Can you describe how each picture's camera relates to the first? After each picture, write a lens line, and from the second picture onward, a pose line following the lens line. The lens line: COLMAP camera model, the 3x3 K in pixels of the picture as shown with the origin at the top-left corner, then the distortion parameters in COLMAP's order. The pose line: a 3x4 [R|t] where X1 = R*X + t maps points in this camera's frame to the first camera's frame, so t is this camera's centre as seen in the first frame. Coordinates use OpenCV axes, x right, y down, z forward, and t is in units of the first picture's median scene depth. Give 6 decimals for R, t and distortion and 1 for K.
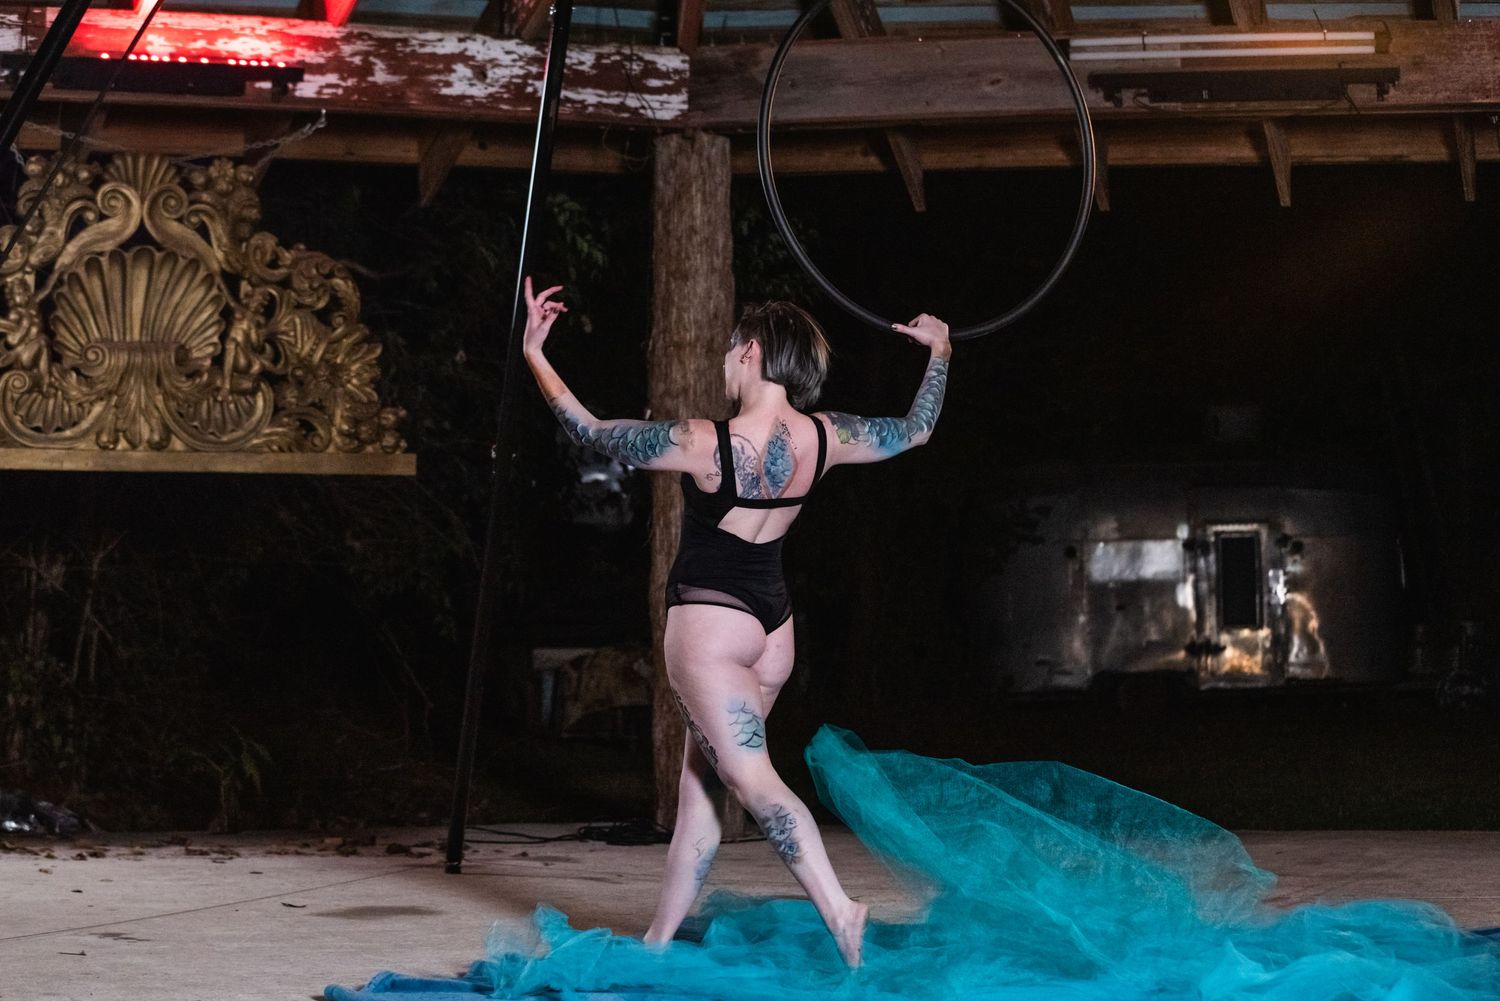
lens RADIAL K [[3274.0, 0, 750.4], [0, 3274.0, 542.2], [0, 0, 1]] dist [-0.577010, 0.918000]
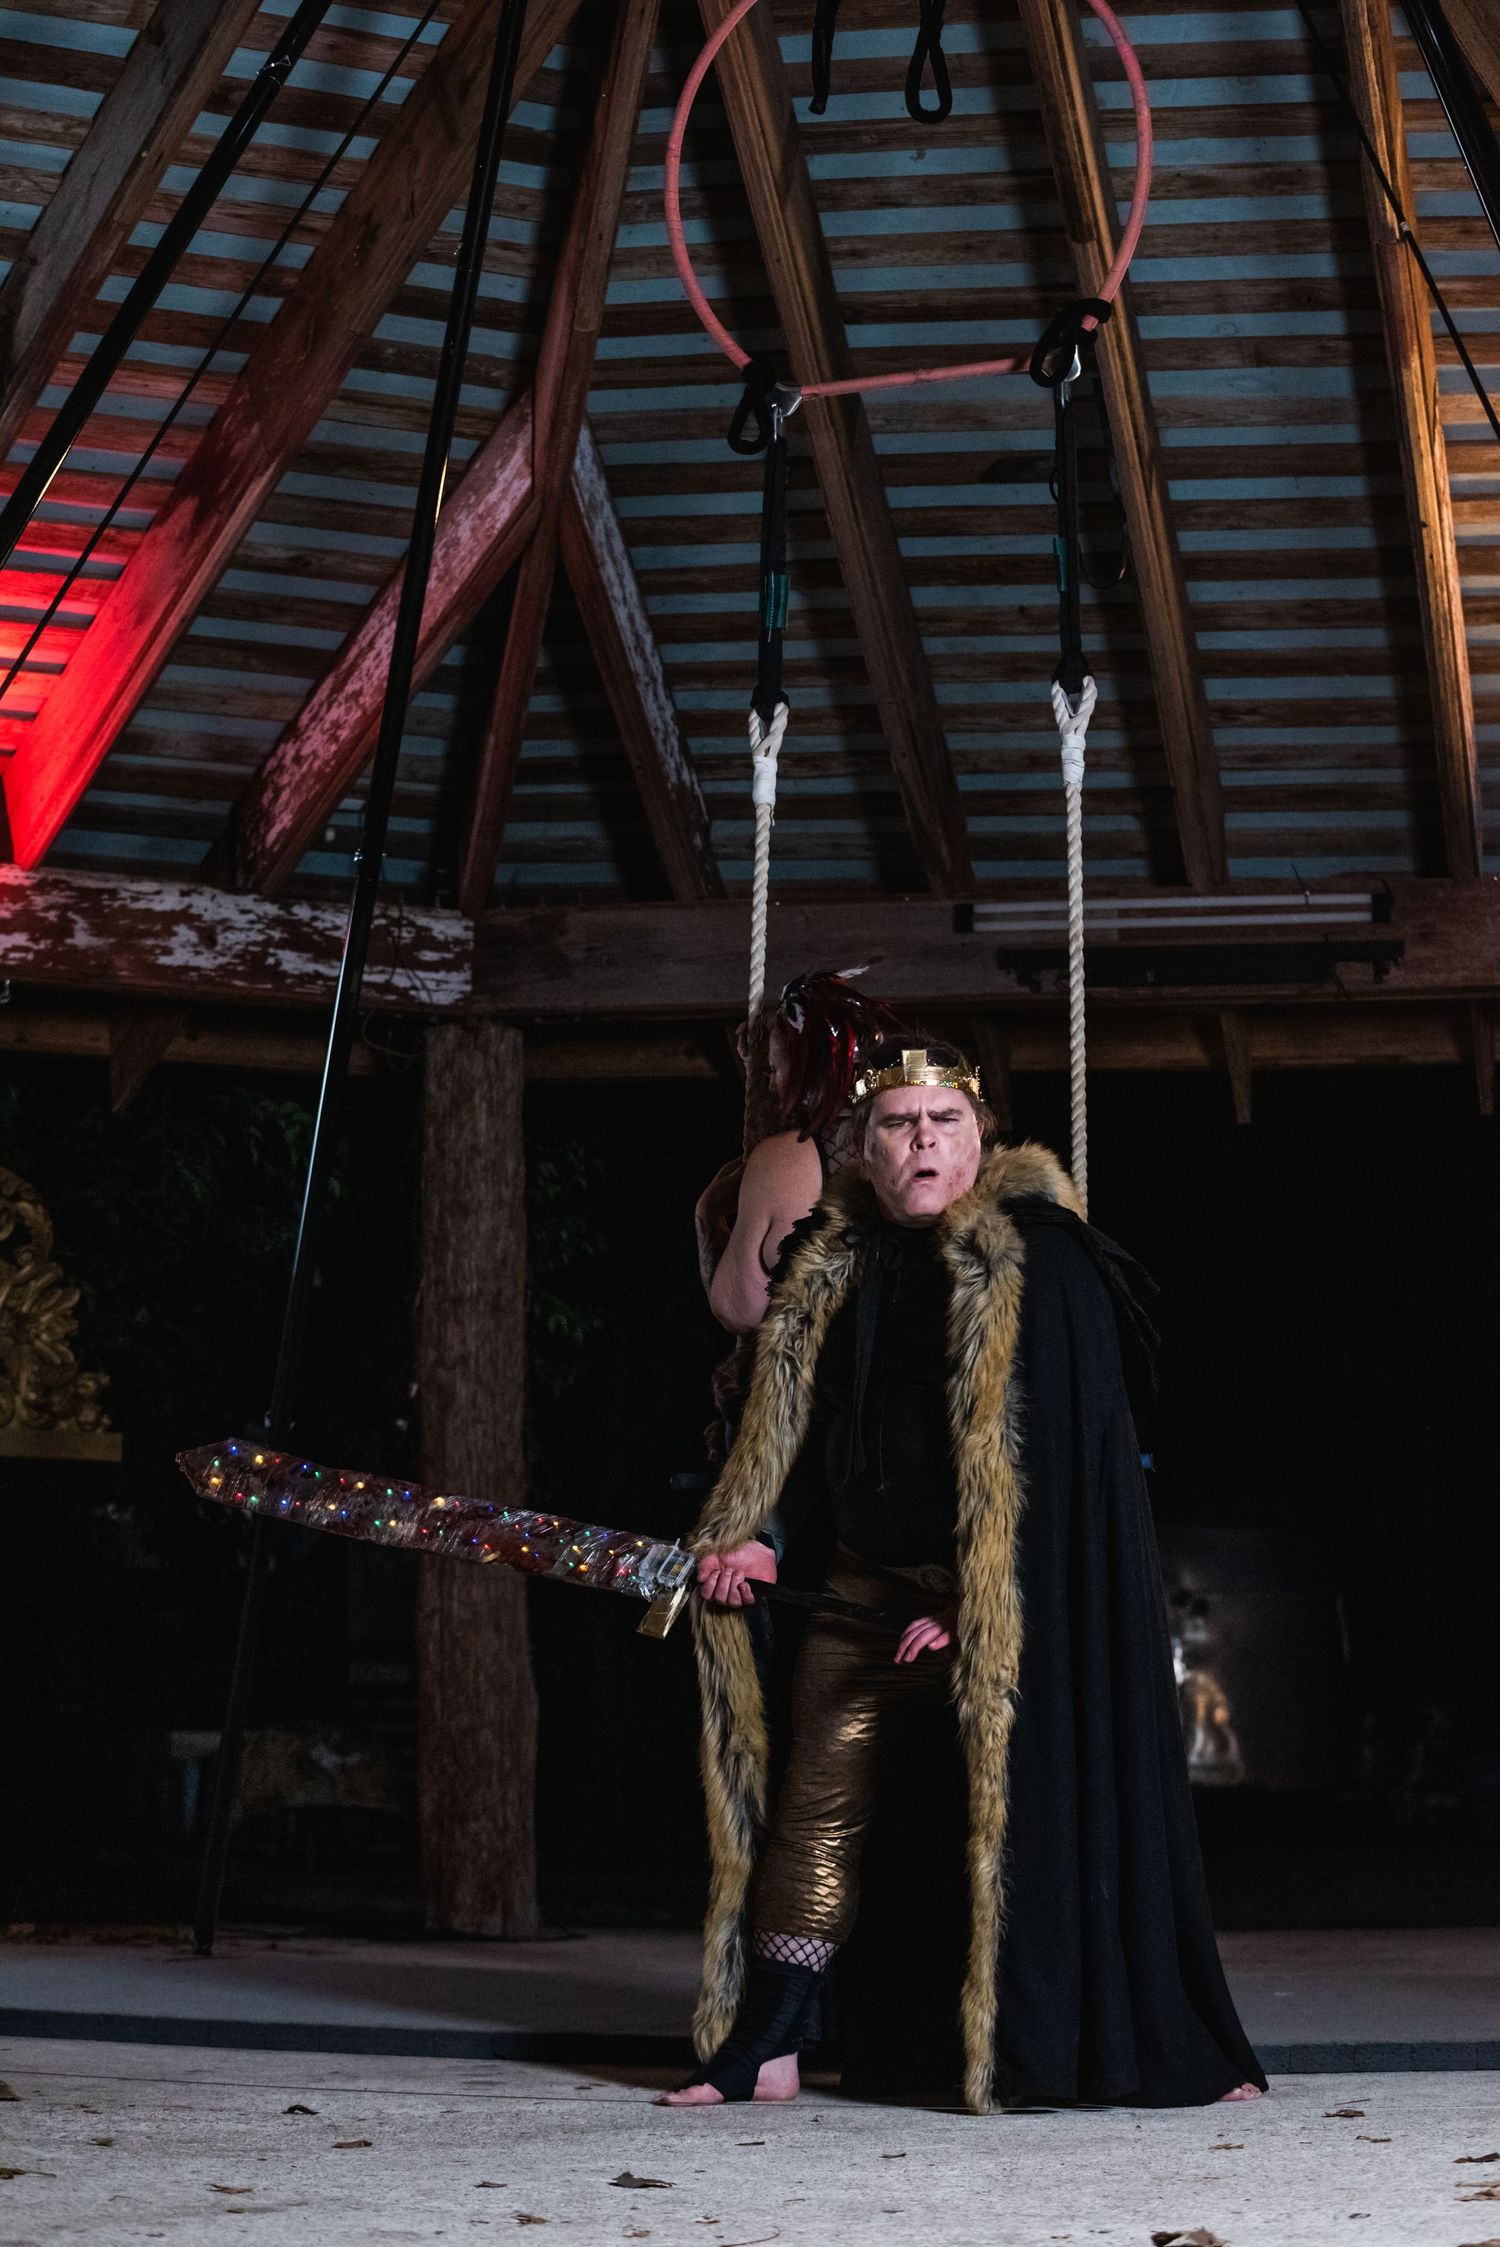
lens RADIAL K [[4813.0, 0, 776.3], [0, 4813.0, 1117.7], [0, 0, 1]] dist [-0.593675, 0.940061]
pose [[0.995428, 0.013588, 0.094547, -0.054129], [-0.002963, 0.993747, -0.111618, 0.022606], [-0.095472, 0.110827, 0.989243, -0.126969]]
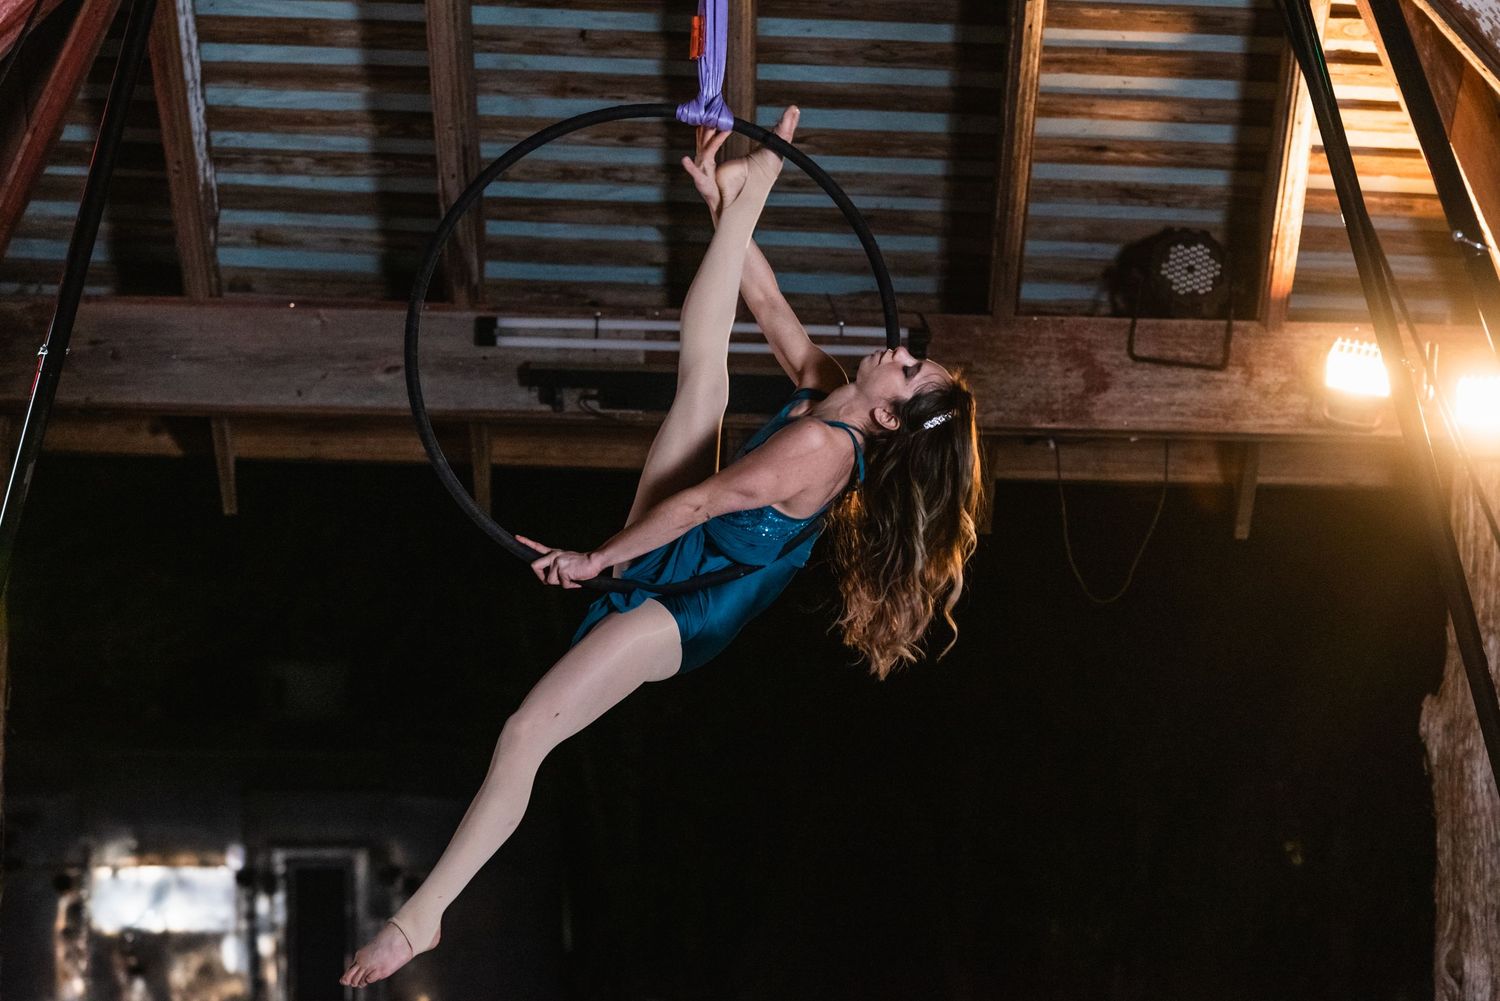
lens RADIAL K [[6071.4, 0, 749.6], [0, 6071.4, 375.0], [0, 0, 1]] dist [-0.376572, 0.923951]
pose [[0.951711, 0.043986, 0.303828, -0.265665], [-0.027294, 0.997887, -0.058971, -0.058493], [-0.305780, 0.047830, 0.950900, -0.356974]]
